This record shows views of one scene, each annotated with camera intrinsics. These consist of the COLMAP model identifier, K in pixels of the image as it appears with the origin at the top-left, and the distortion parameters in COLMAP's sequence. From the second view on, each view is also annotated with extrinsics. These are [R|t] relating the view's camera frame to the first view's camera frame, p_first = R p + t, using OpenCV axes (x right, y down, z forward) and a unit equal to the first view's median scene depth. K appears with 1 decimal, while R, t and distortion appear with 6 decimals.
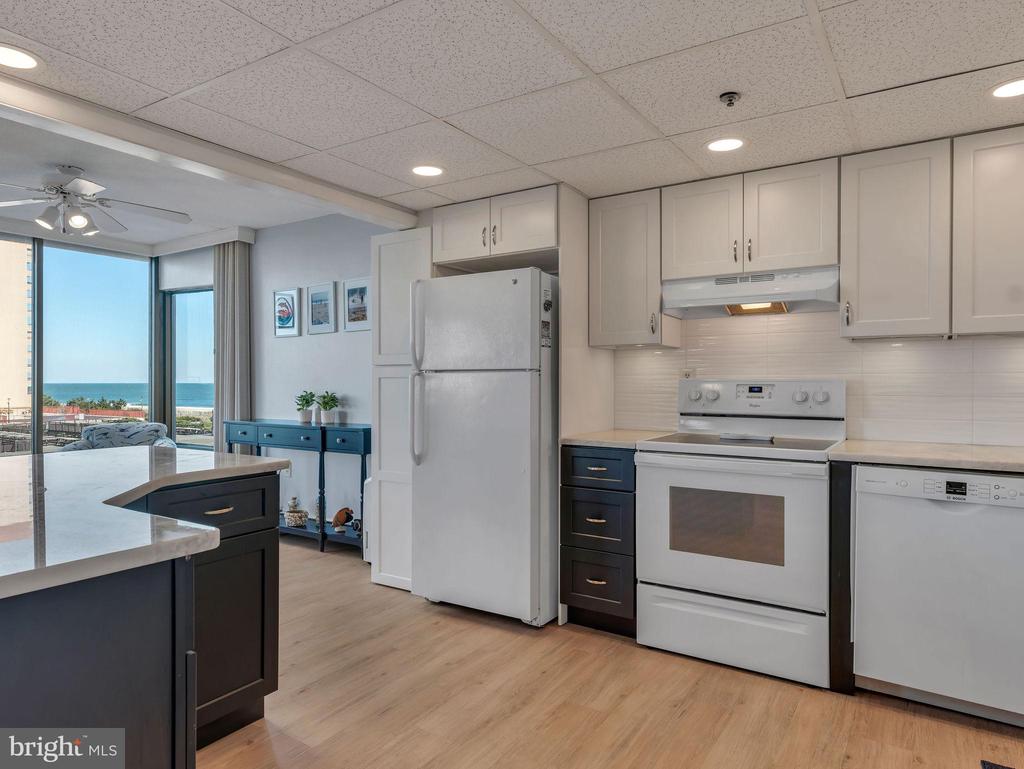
lens RADIAL K [[627.0, 0, 503.9], [0, 627.0, 385.6], [0, 0, 1]] dist [0.021813, -0.000320]
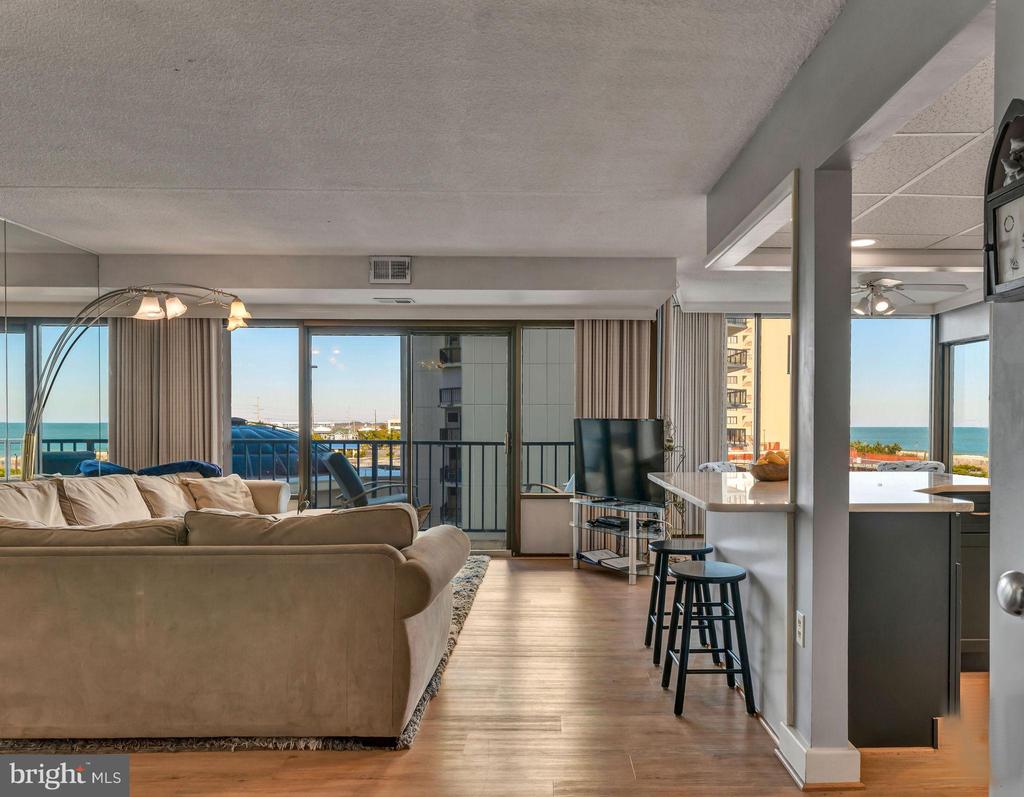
lens RADIAL K [[712.2, 0, 563.7], [0, 712.2, 436.3], [0, 0, 1]] dist [0.001564, -0.003740]
pose [[0.556603, 0.011884, -0.830694, 0.255130], [-0.004210, 0.999925, 0.011485, 0.001706], [0.830768, -0.002896, 0.556611, -0.487824]]
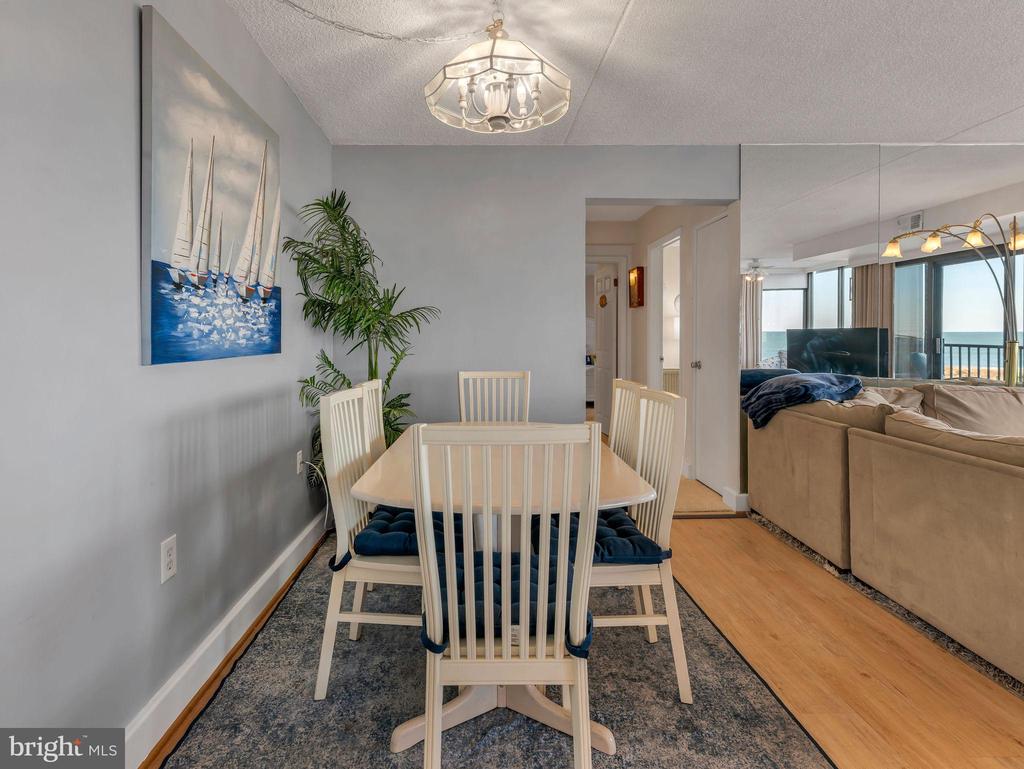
lens RADIAL K [[549.9, 0, 481.2], [0, 549.9, 333.7], [0, 0, 1]] dist [0.001311, 0.000518]
pose [[-0.835111, -0.002162, -0.550077, 0.085249], [-0.002771, 0.999996, 0.000275, 0.002960], [0.550074, 0.001754, -0.835114, -0.258173]]
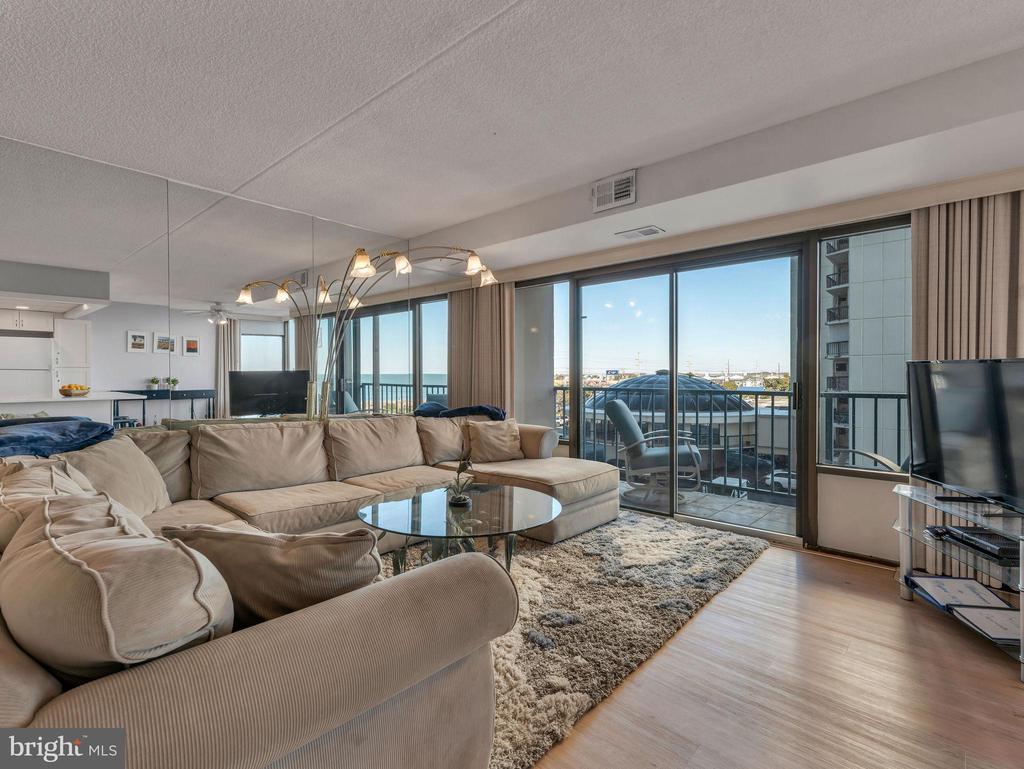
lens RADIAL K [[496.1, 0, 509.4], [0, 496.1, 378.2], [0, 0, 1]] dist [0.016260, 0.000247]
pose [[-0.162527, 0.003731, -0.986697, -0.412669], [0.000439, 0.999993, 0.003709, 0.002806], [0.986704, 0.000169, -0.162528, 0.123341]]
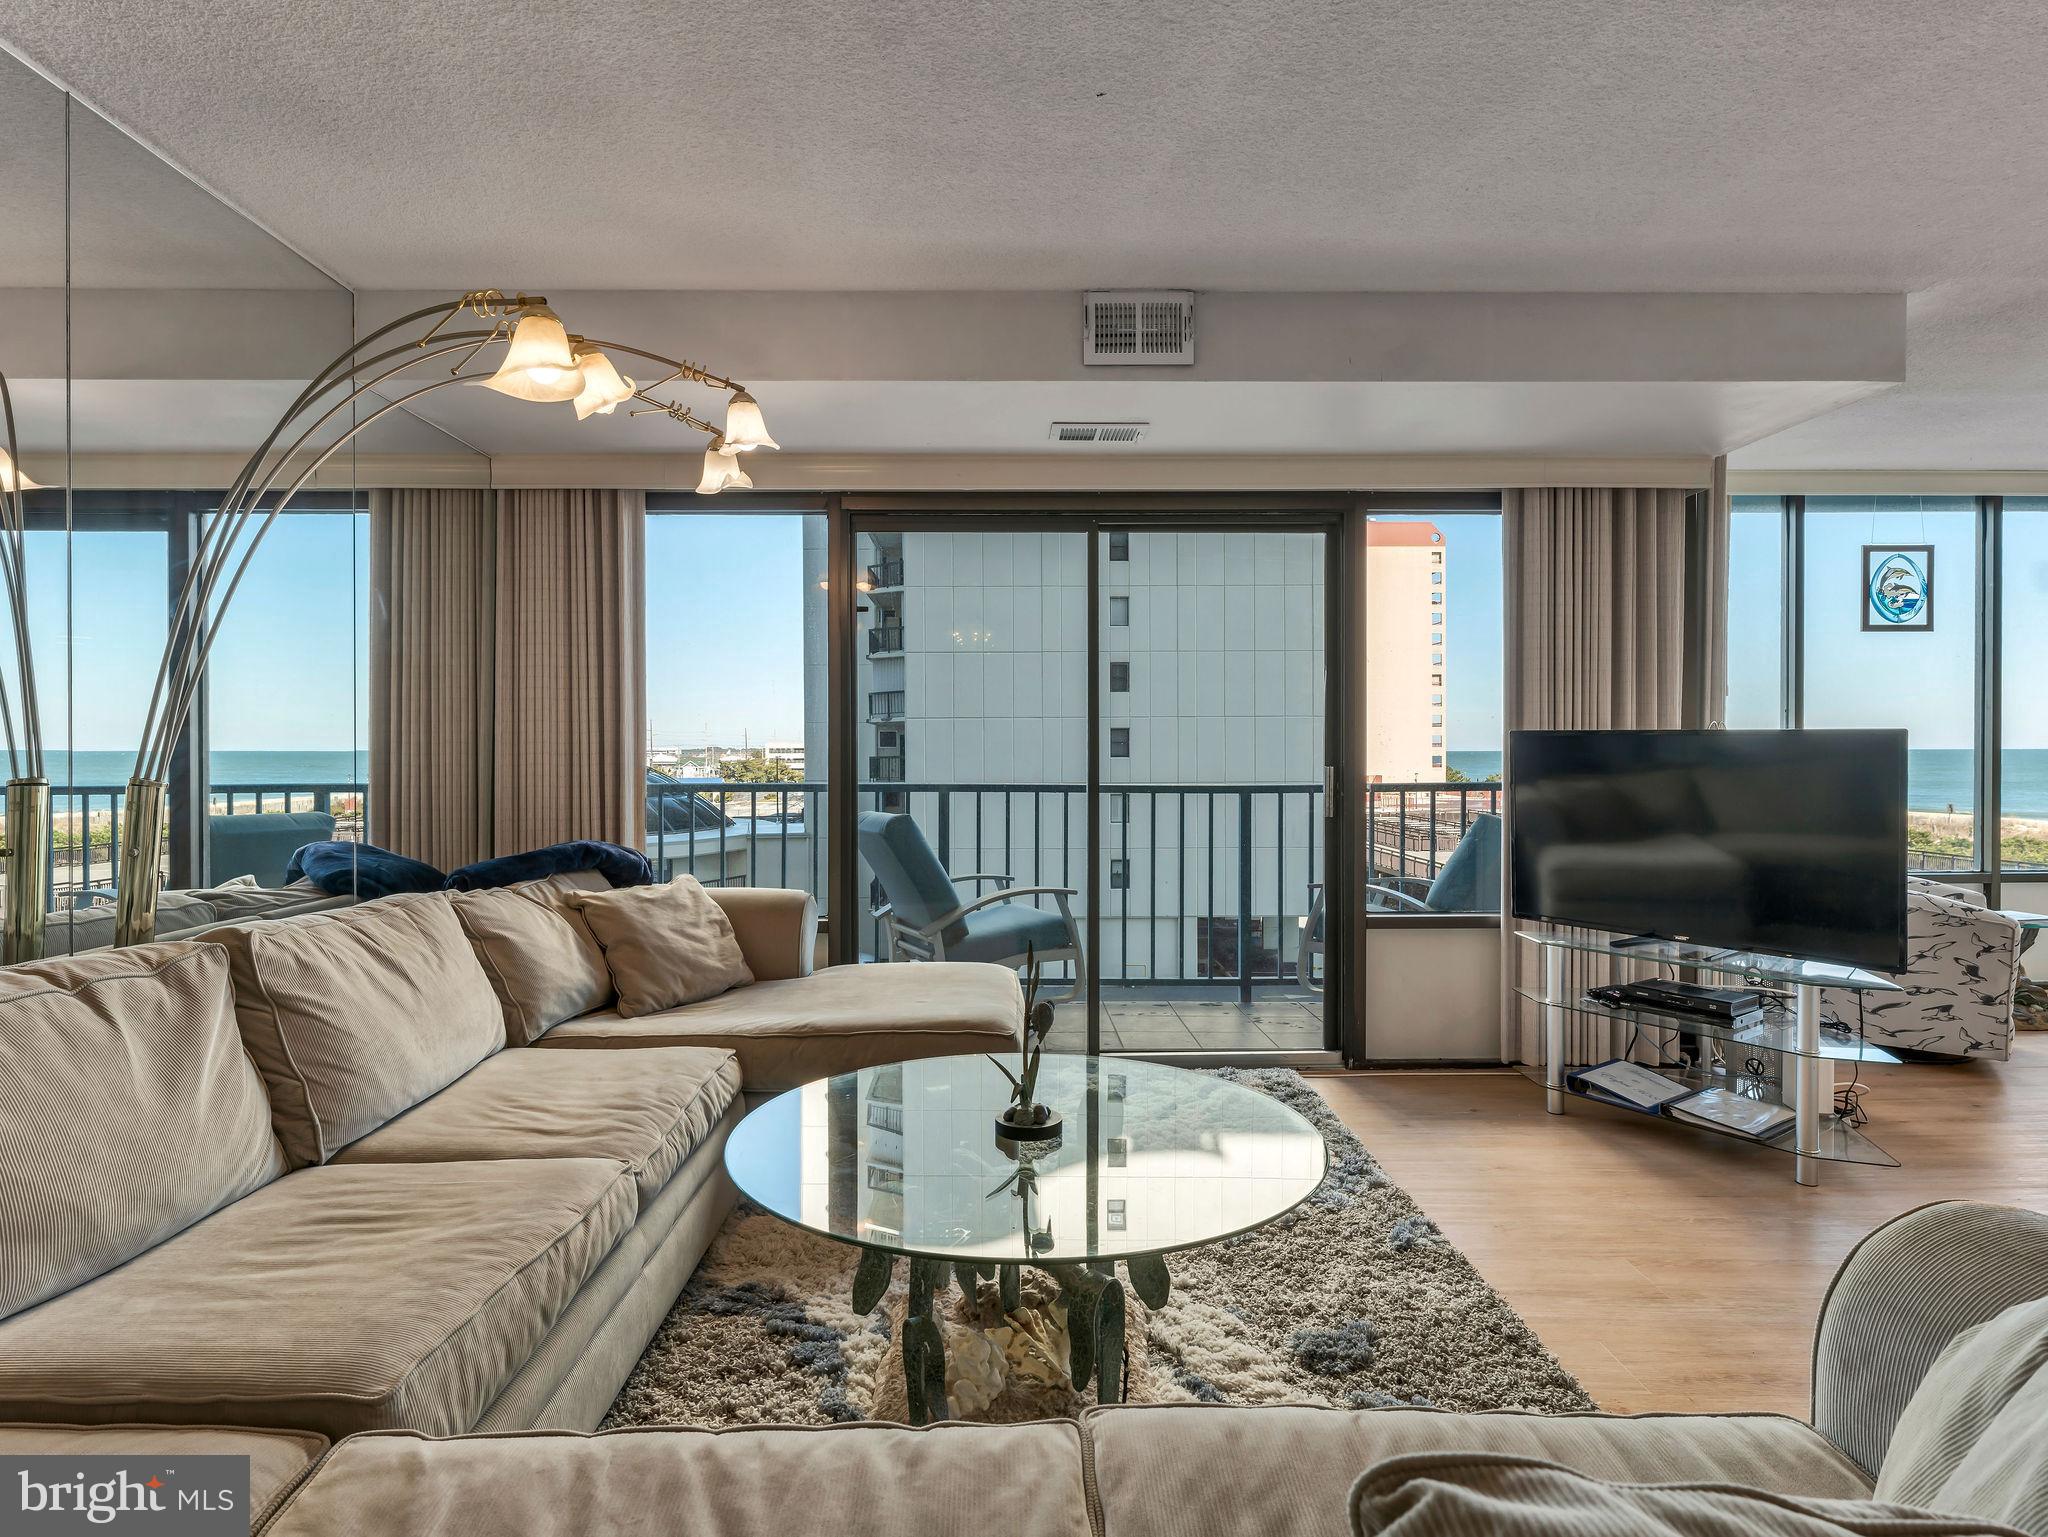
lens RADIAL K [[1099.5, 0, 1026.1], [0, 1099.5, 757.5], [0, 0, 1]] dist [-0.002835, 0.000157]
pose [[0.548771, 0.000895, -0.835972, -0.721335], [0.001335, 0.999997, 0.001947, 0.001729], [0.835972, -0.002185, 0.548768, -0.499300]]
